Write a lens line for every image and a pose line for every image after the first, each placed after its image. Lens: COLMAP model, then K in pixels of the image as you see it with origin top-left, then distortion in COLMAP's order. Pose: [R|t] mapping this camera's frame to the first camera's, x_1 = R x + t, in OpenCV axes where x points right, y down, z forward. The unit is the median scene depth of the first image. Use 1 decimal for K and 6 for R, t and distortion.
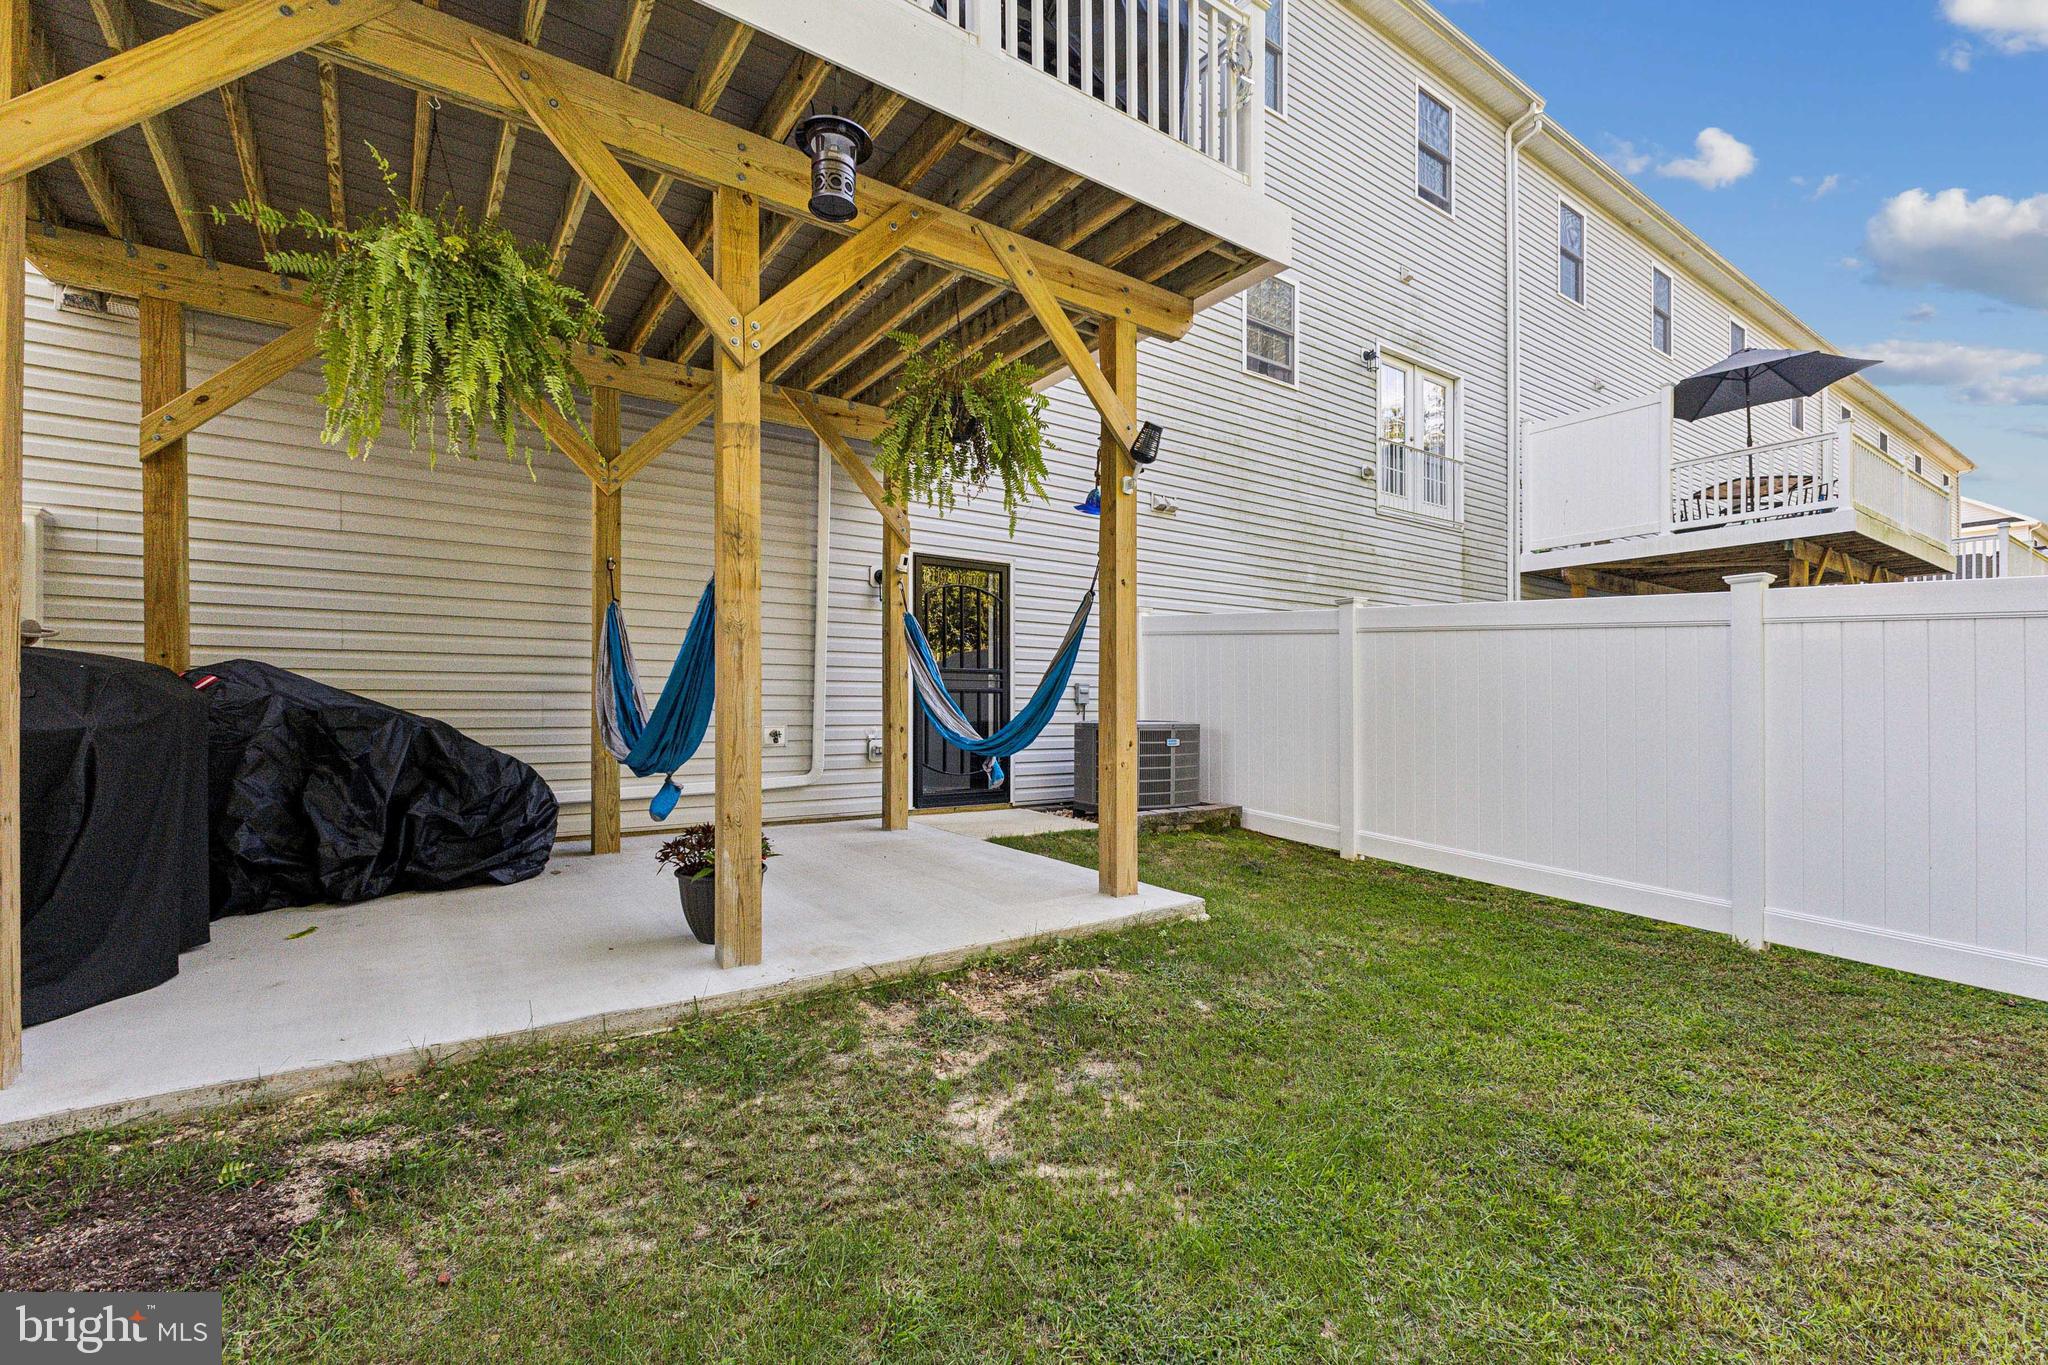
lens RADIAL K [[898.8, 0, 1026.1], [0, 898.8, 689.0], [0, 0, 1]] dist [0.009341, 0.000115]
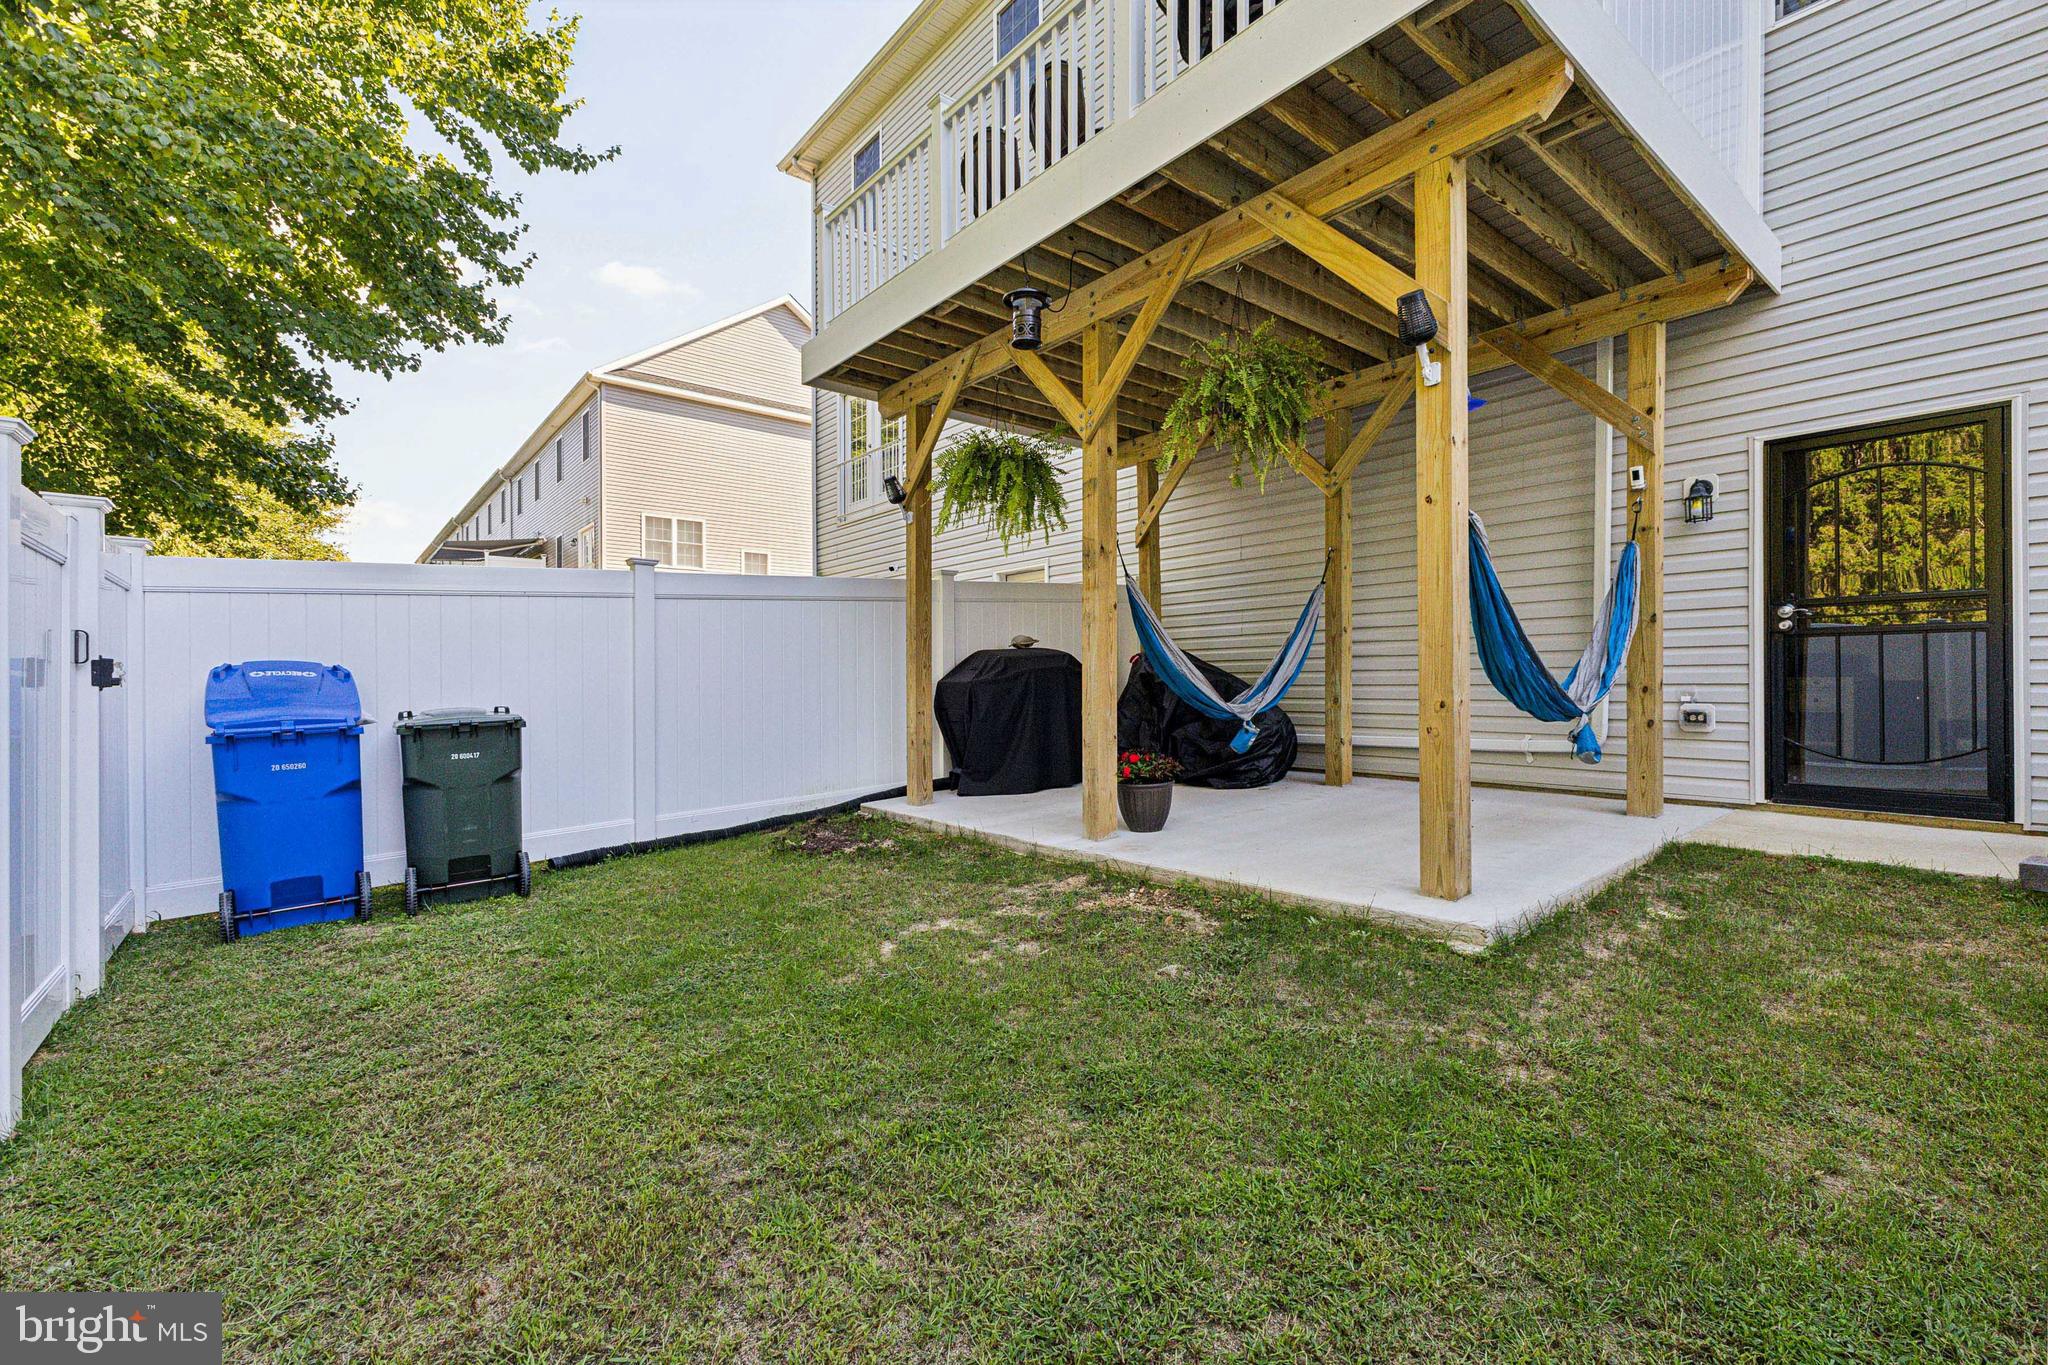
lens RADIAL K [[894.2, 0, 1024.8], [0, 894.2, 672.9], [0, 0, 1]] dist [0.008888, -0.000066]
pose [[0.067778, -0.013812, -0.997605, 1.041059], [0.041775, 0.999067, -0.010994, 0.029324], [0.996825, -0.040930, 0.068292, 0.699495]]
